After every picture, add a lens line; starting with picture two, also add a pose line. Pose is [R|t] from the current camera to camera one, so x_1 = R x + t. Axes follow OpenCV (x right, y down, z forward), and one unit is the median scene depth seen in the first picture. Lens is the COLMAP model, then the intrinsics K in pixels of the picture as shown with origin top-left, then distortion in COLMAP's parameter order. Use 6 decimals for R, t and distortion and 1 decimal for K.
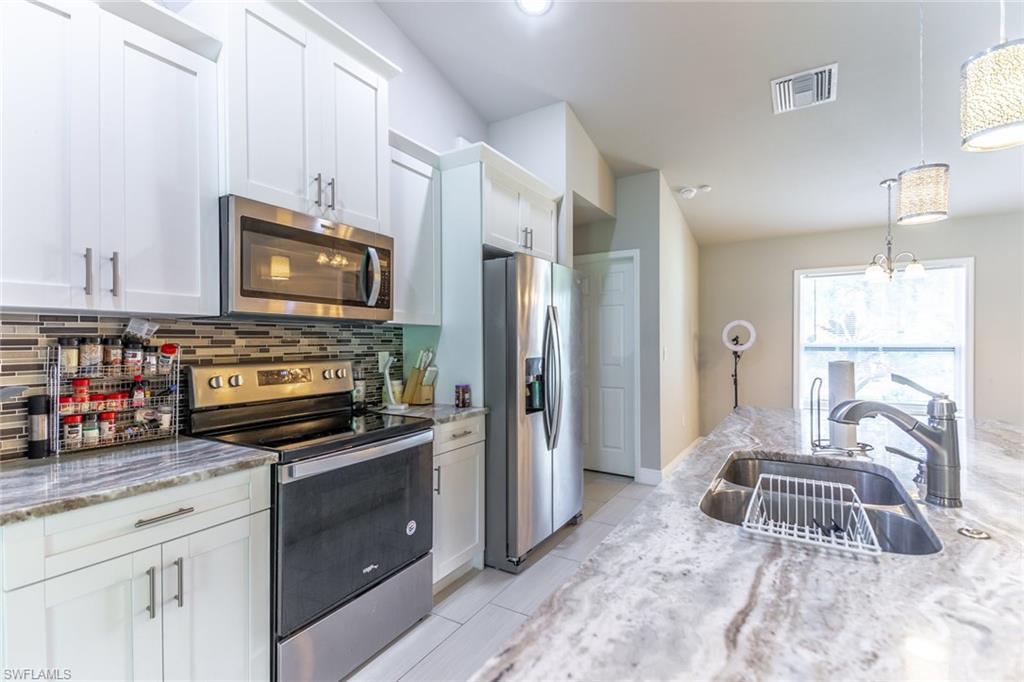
lens RADIAL K [[465.9, 0, 519.8], [0, 465.9, 342.7], [0, 0, 1]] dist [0.050490, -0.027312]
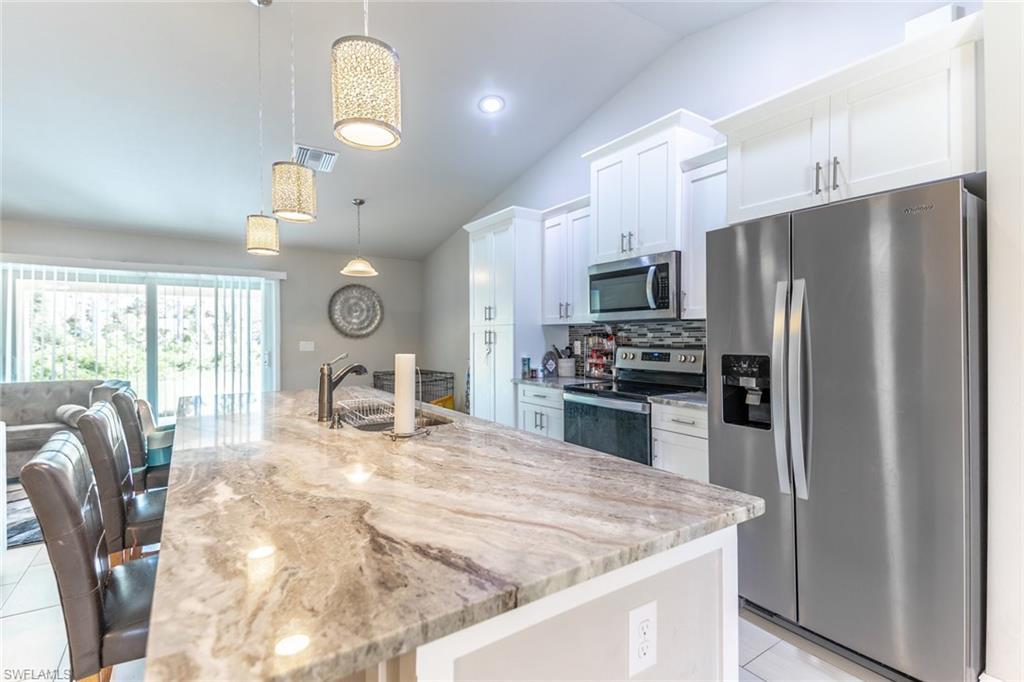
lens RADIAL K [[476.3, 0, 513.9], [0, 476.3, 335.8], [0, 0, 1]] dist [0.050347, -0.022711]
pose [[-0.424685, 0.002029, -0.905339, 0.927433], [0.002258, 0.999997, 0.001182, -0.000480], [0.905338, -0.001542, -0.424688, 1.005656]]
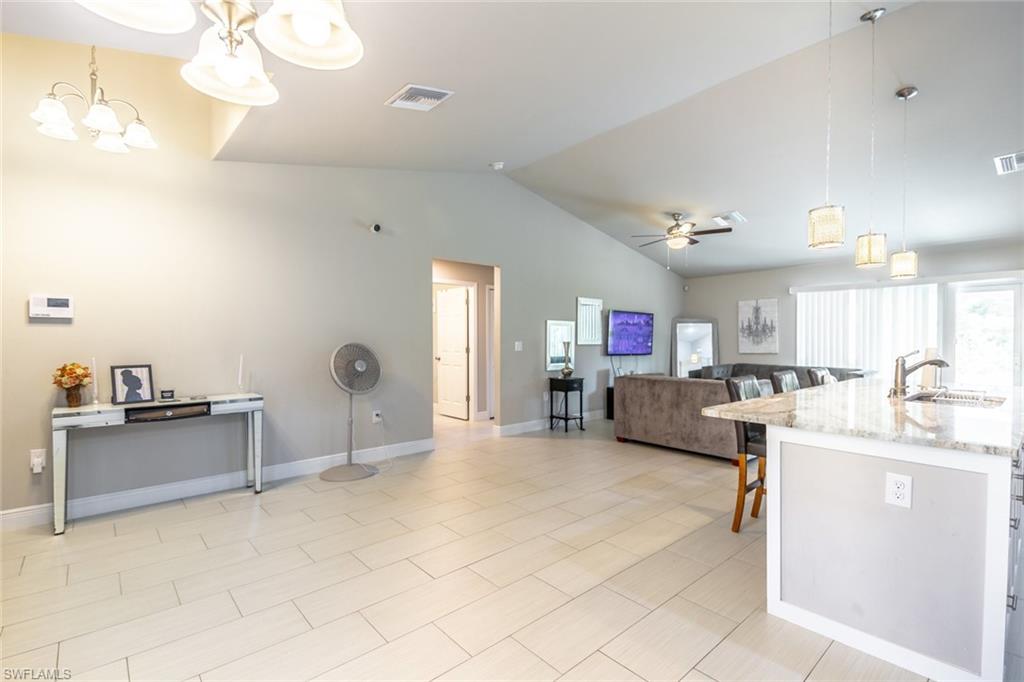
lens RADIAL K [[465.9, 0, 519.8], [0, 465.9, 342.7], [0, 0, 1]] dist [0.050490, -0.027312]
pose [[-0.956013, 0.000446, 0.293323, 0.893900], [0.003407, 0.999948, 0.009583, -0.003370], [-0.293304, 0.010161, -0.955965, 1.750632]]
